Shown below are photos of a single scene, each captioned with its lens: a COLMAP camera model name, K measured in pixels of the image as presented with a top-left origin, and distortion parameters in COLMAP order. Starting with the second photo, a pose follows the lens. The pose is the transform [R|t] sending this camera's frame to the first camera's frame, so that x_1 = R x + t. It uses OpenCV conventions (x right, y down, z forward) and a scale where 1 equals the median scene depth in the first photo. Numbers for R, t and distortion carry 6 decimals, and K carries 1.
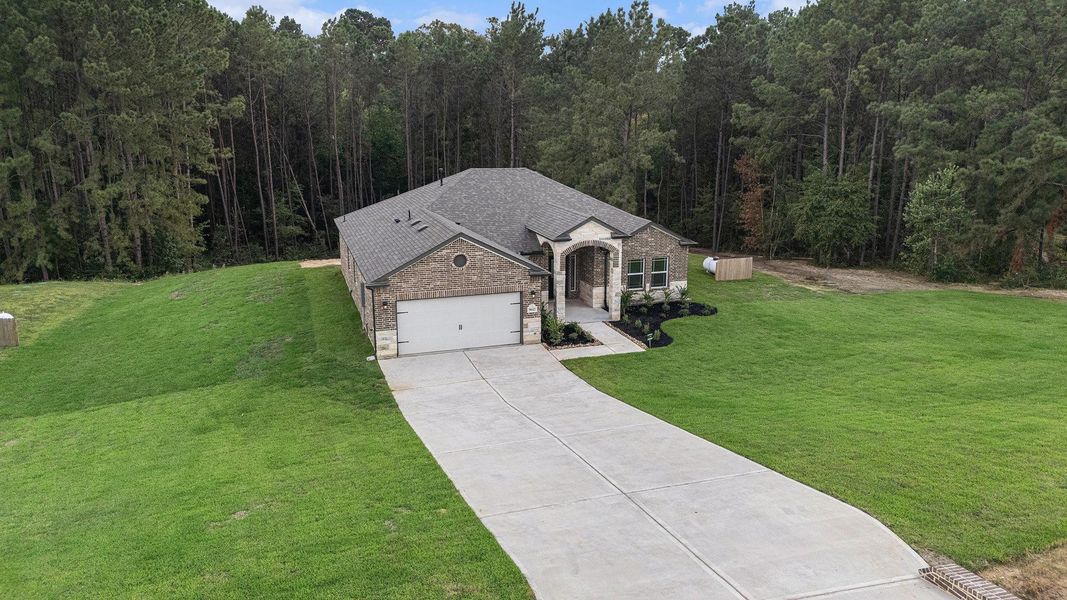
lens RADIAL K [[804.3, 0, 534.0], [0, 804.3, 300.9], [0, 0, 1]] dist [0.067834, -0.020801]
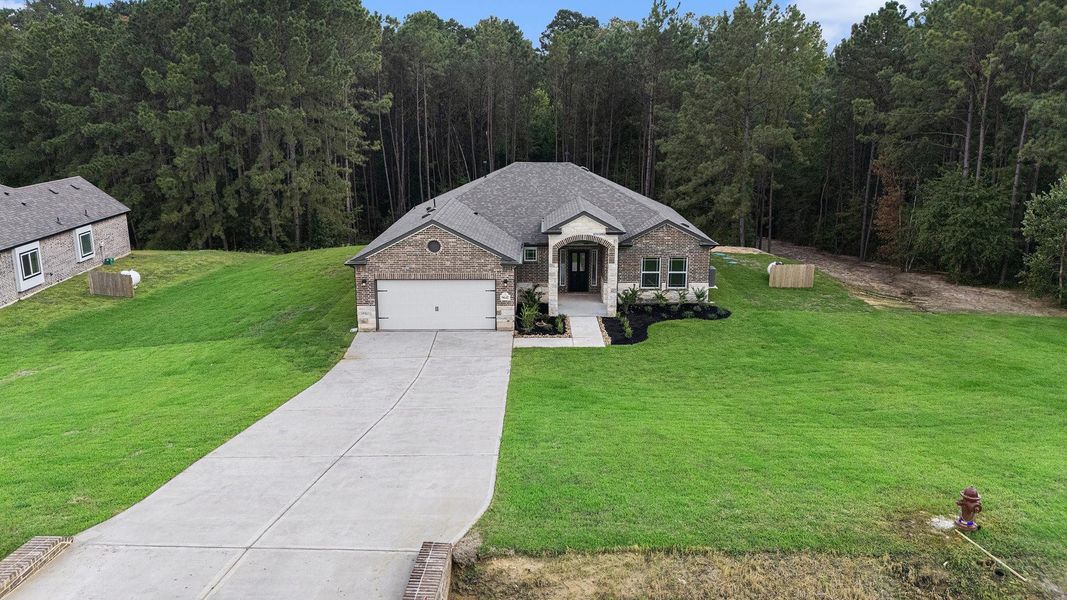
lens RADIAL K [[804.3, 0, 535.2], [0, 804.3, 304.7], [0, 0, 1]] dist [0.067834, -0.020801]
pose [[0.950311, 0.076500, -0.301757, 0.312462], [-0.074193, 0.997061, 0.019117, -0.002603], [0.302332, 0.004221, 0.953193, 0.018351]]
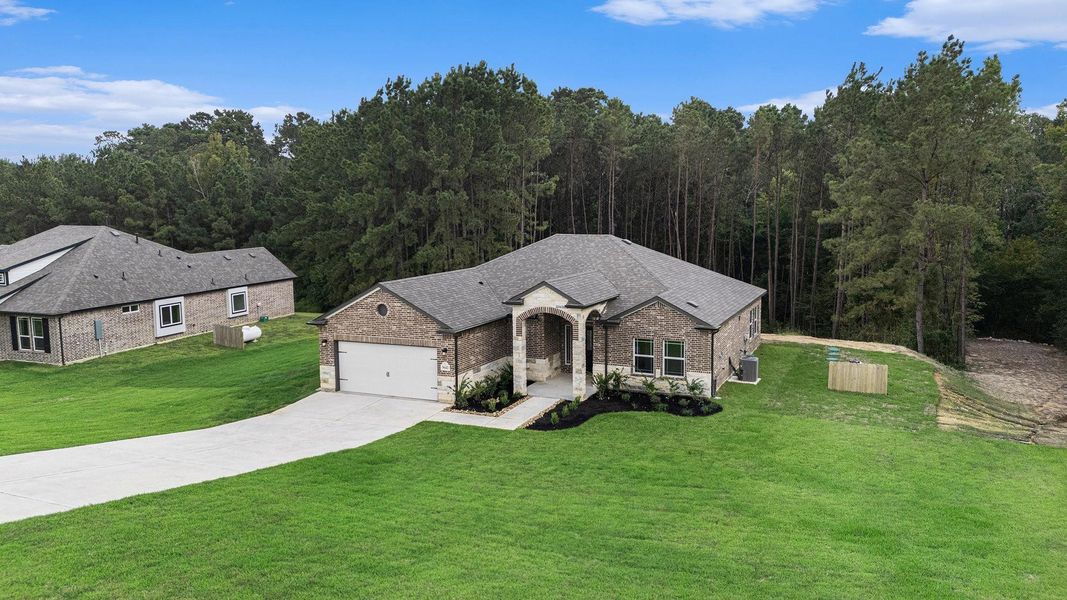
lens RADIAL K [[804.3, 0, 536.1], [0, 804.3, 292.9], [0, 0, 1]] dist [0.067834, -0.020801]
pose [[0.735199, 0.072944, -0.673915, 0.658379], [-0.150735, 0.986893, -0.057622, -0.035379], [0.660879, 0.143946, 0.736558, 0.300653]]
